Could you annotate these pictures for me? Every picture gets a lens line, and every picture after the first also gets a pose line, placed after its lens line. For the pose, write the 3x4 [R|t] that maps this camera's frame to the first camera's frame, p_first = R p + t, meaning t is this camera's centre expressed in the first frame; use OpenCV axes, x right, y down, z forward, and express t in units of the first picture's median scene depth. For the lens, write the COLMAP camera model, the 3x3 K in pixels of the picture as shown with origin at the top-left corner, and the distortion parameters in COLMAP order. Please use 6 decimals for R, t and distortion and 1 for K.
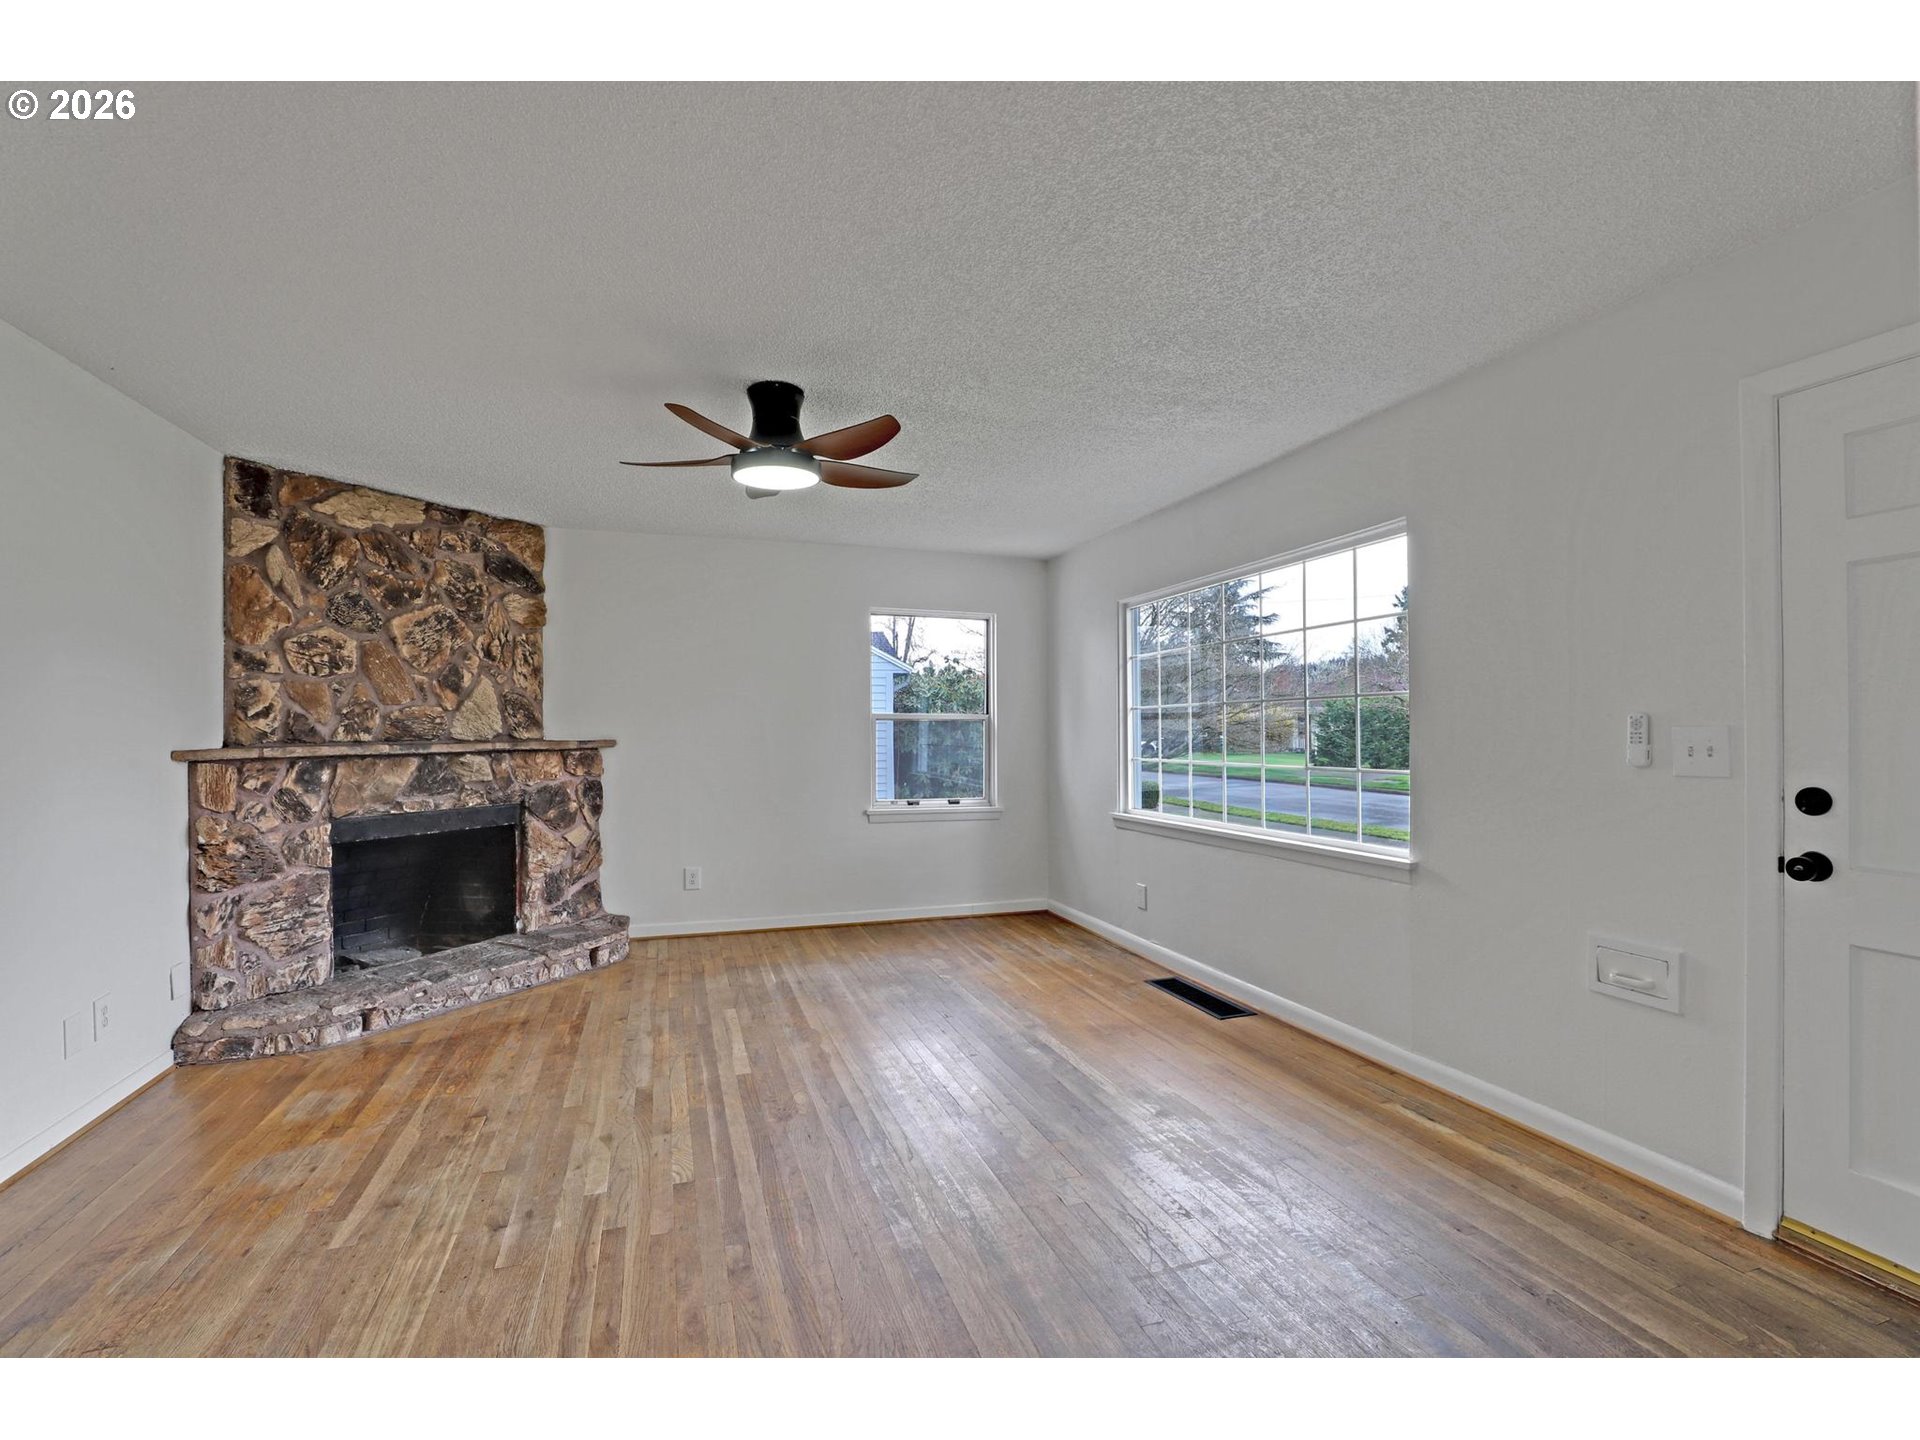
lens RADIAL K [[873.5, 0, 965.8], [0, 873.5, 725.4], [0, 0, 1]] dist [-0.045830, 0.014576]
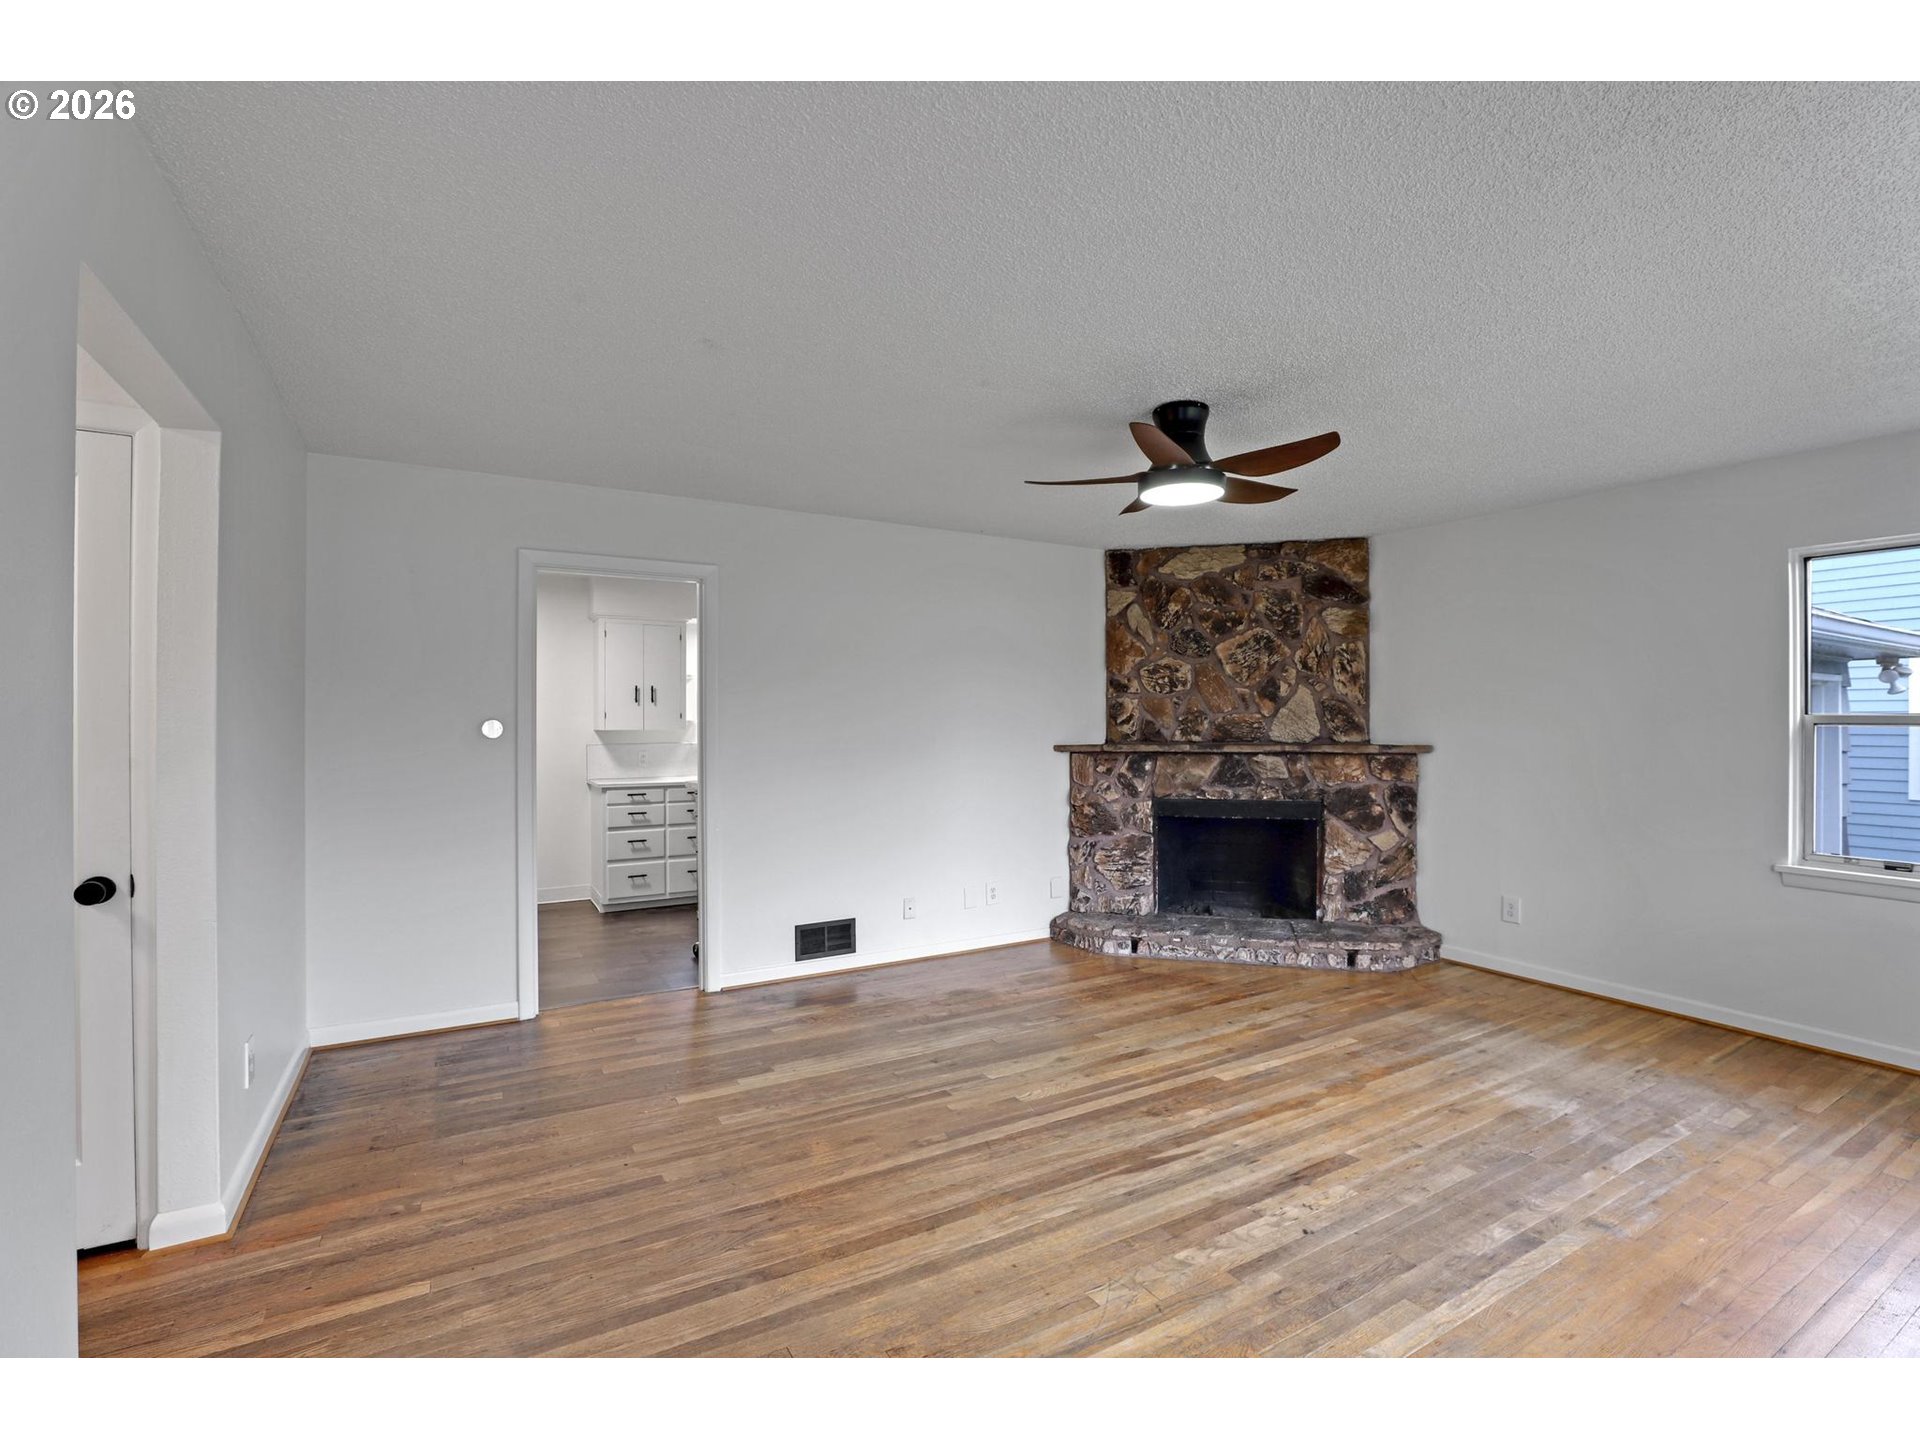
lens RADIAL K [[873.5, 0, 965.8], [0, 873.5, 725.4], [0, 0, 1]] dist [-0.045830, 0.014576]
pose [[0.200577, 0.005879, -0.979660, 0.516697], [0.000863, 0.999981, 0.006177, -0.014177], [0.979678, -0.002085, 0.200568, 0.386054]]
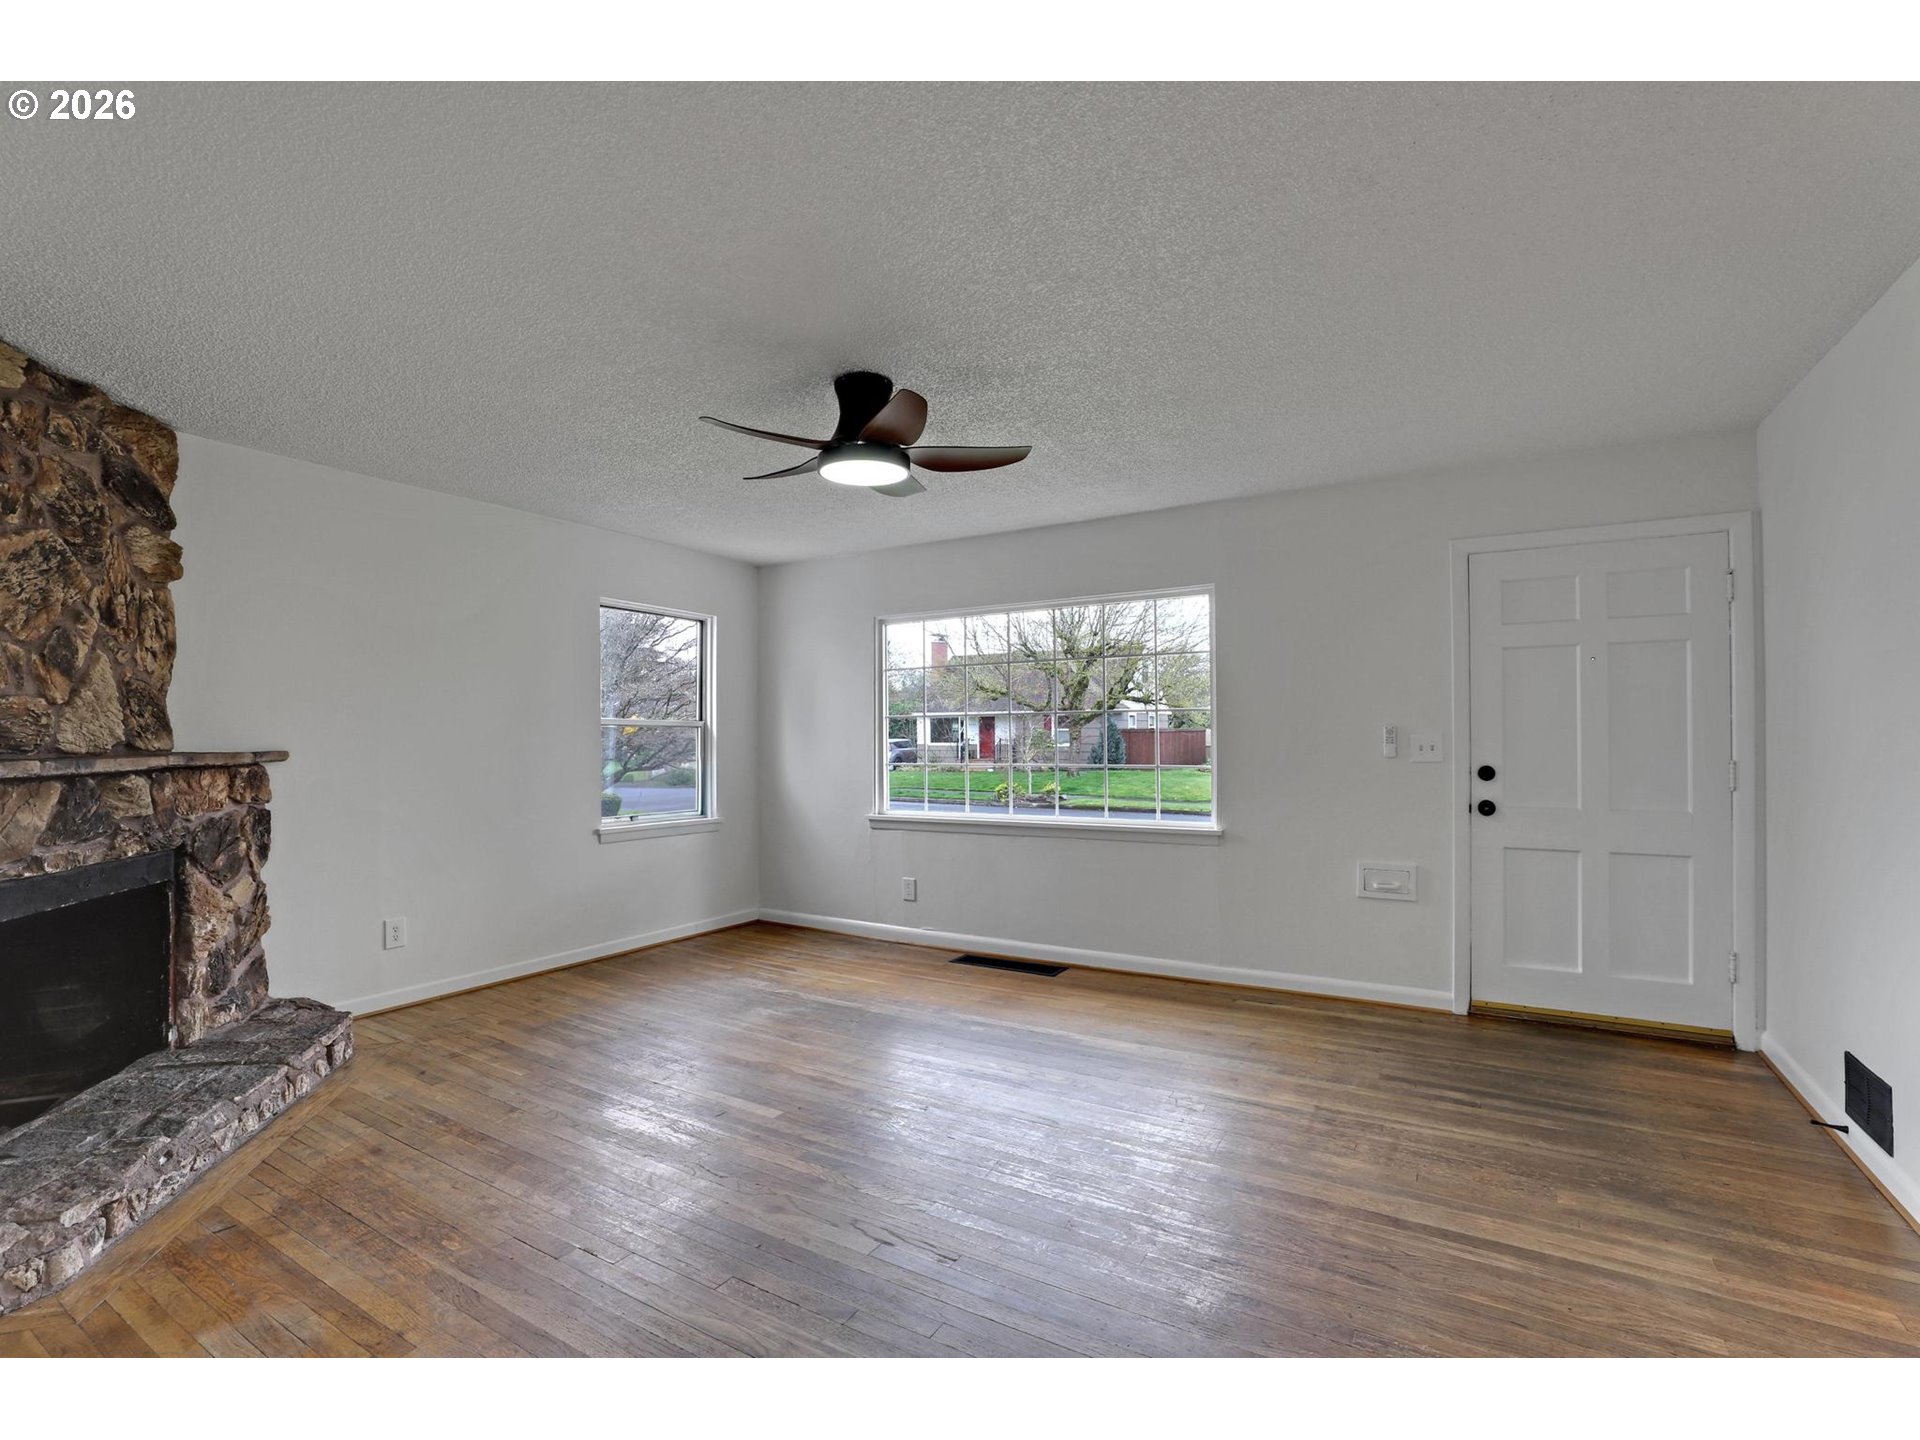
lens RADIAL K [[873.5, 0, 965.8], [0, 873.5, 725.4], [0, 0, 1]] dist [-0.045830, 0.014576]
pose [[0.764976, 0.008497, 0.644003, -0.530101], [-0.001761, 0.999937, -0.011101, 0.003392], [-0.644057, 0.007358, 0.764942, 0.136333]]
